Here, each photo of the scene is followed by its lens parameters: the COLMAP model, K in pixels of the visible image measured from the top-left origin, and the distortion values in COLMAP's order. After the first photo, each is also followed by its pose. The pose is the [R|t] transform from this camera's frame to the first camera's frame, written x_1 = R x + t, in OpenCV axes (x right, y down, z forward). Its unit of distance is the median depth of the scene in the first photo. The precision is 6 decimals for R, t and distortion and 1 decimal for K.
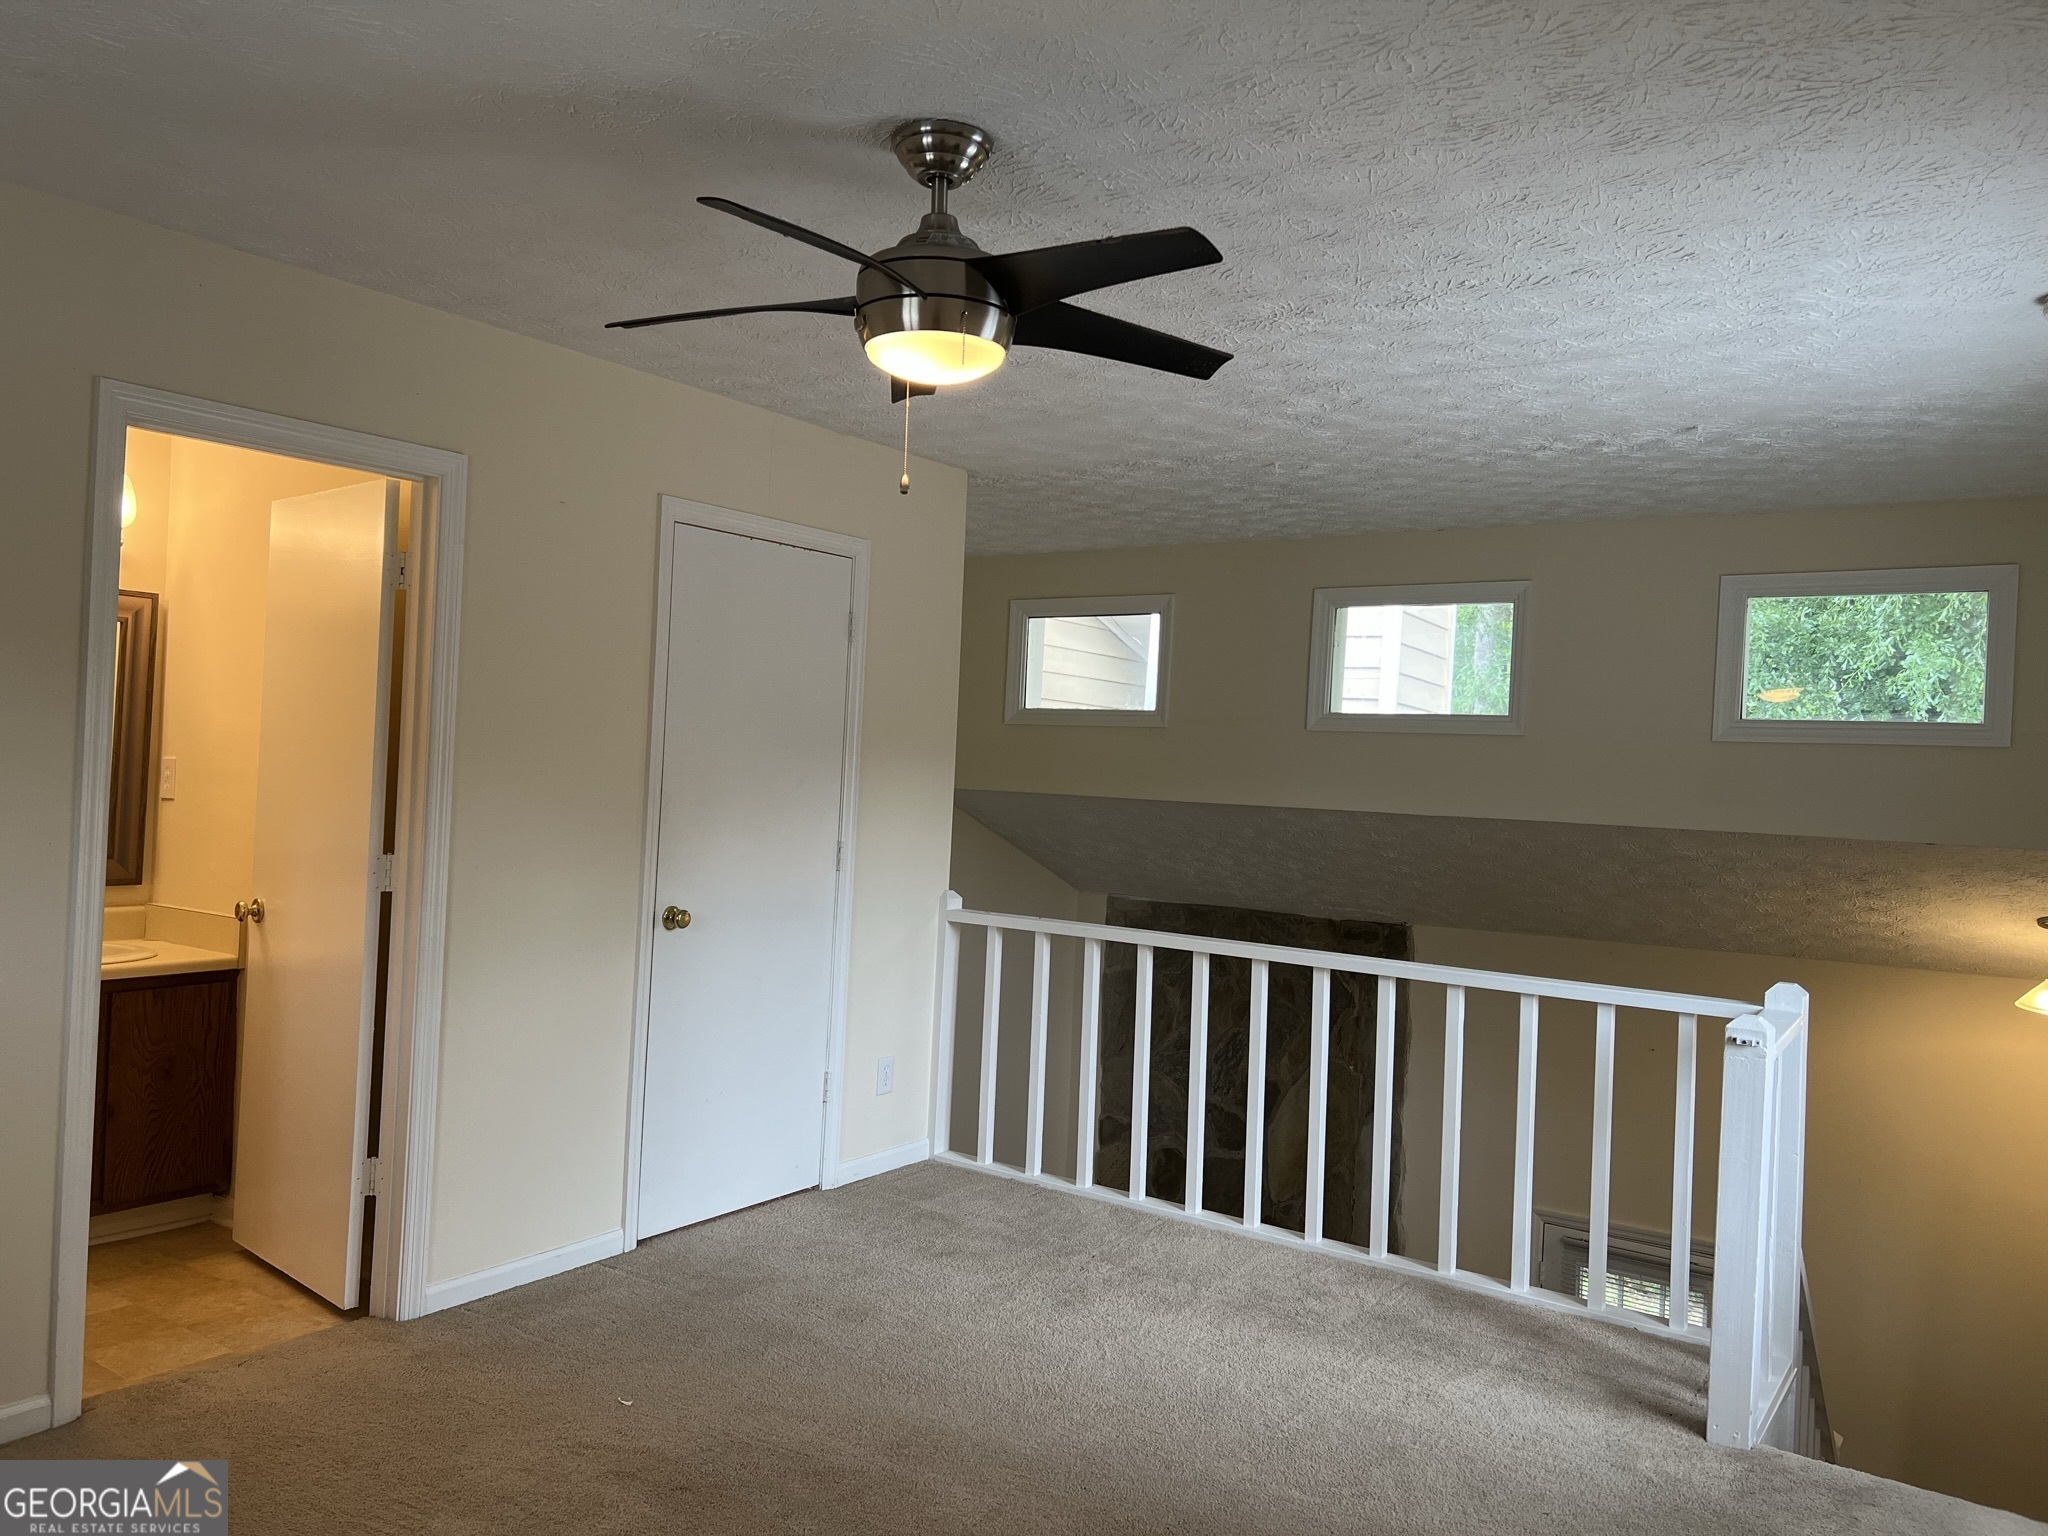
lens RADIAL K [[1549.5, 0, 1023.0], [0, 1549.5, 749.6], [0, 0, 1]] dist [0.060078, -0.058958]
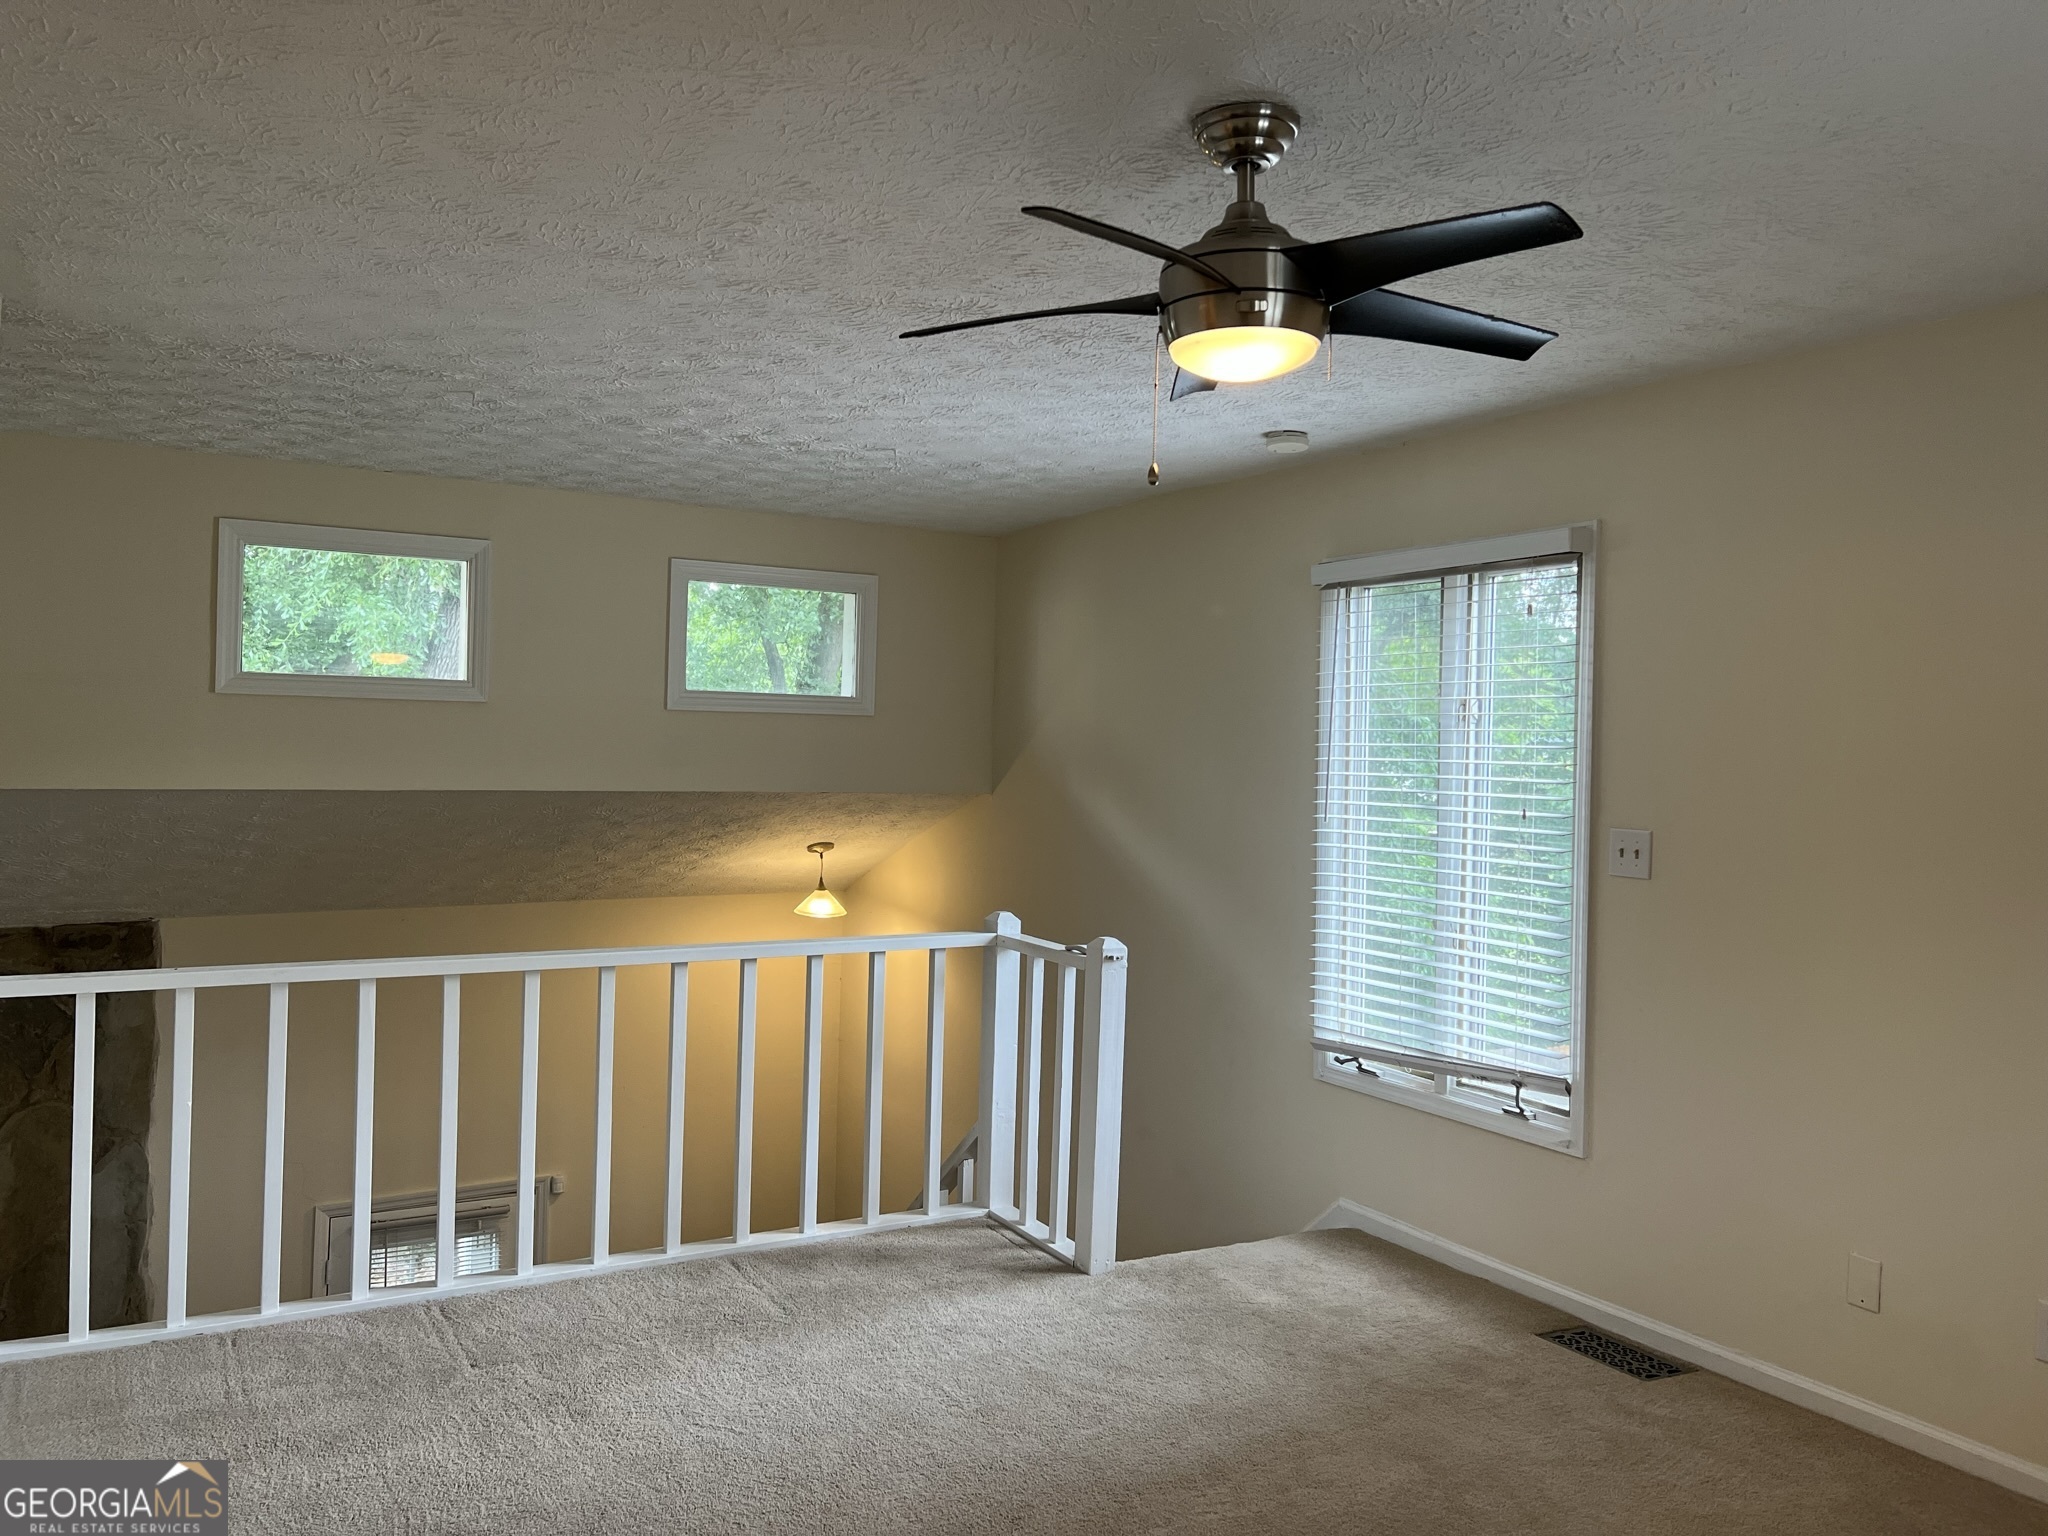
lens RADIAL K [[1549.5, 0, 1023.0], [0, 1549.5, 749.6], [0, 0, 1]] dist [0.060078, -0.058958]
pose [[0.416758, -0.029144, 0.908550, -0.570483], [-0.010851, 0.999255, 0.037030, -0.026120], [-0.908953, -0.025291, 0.416131, 0.419036]]
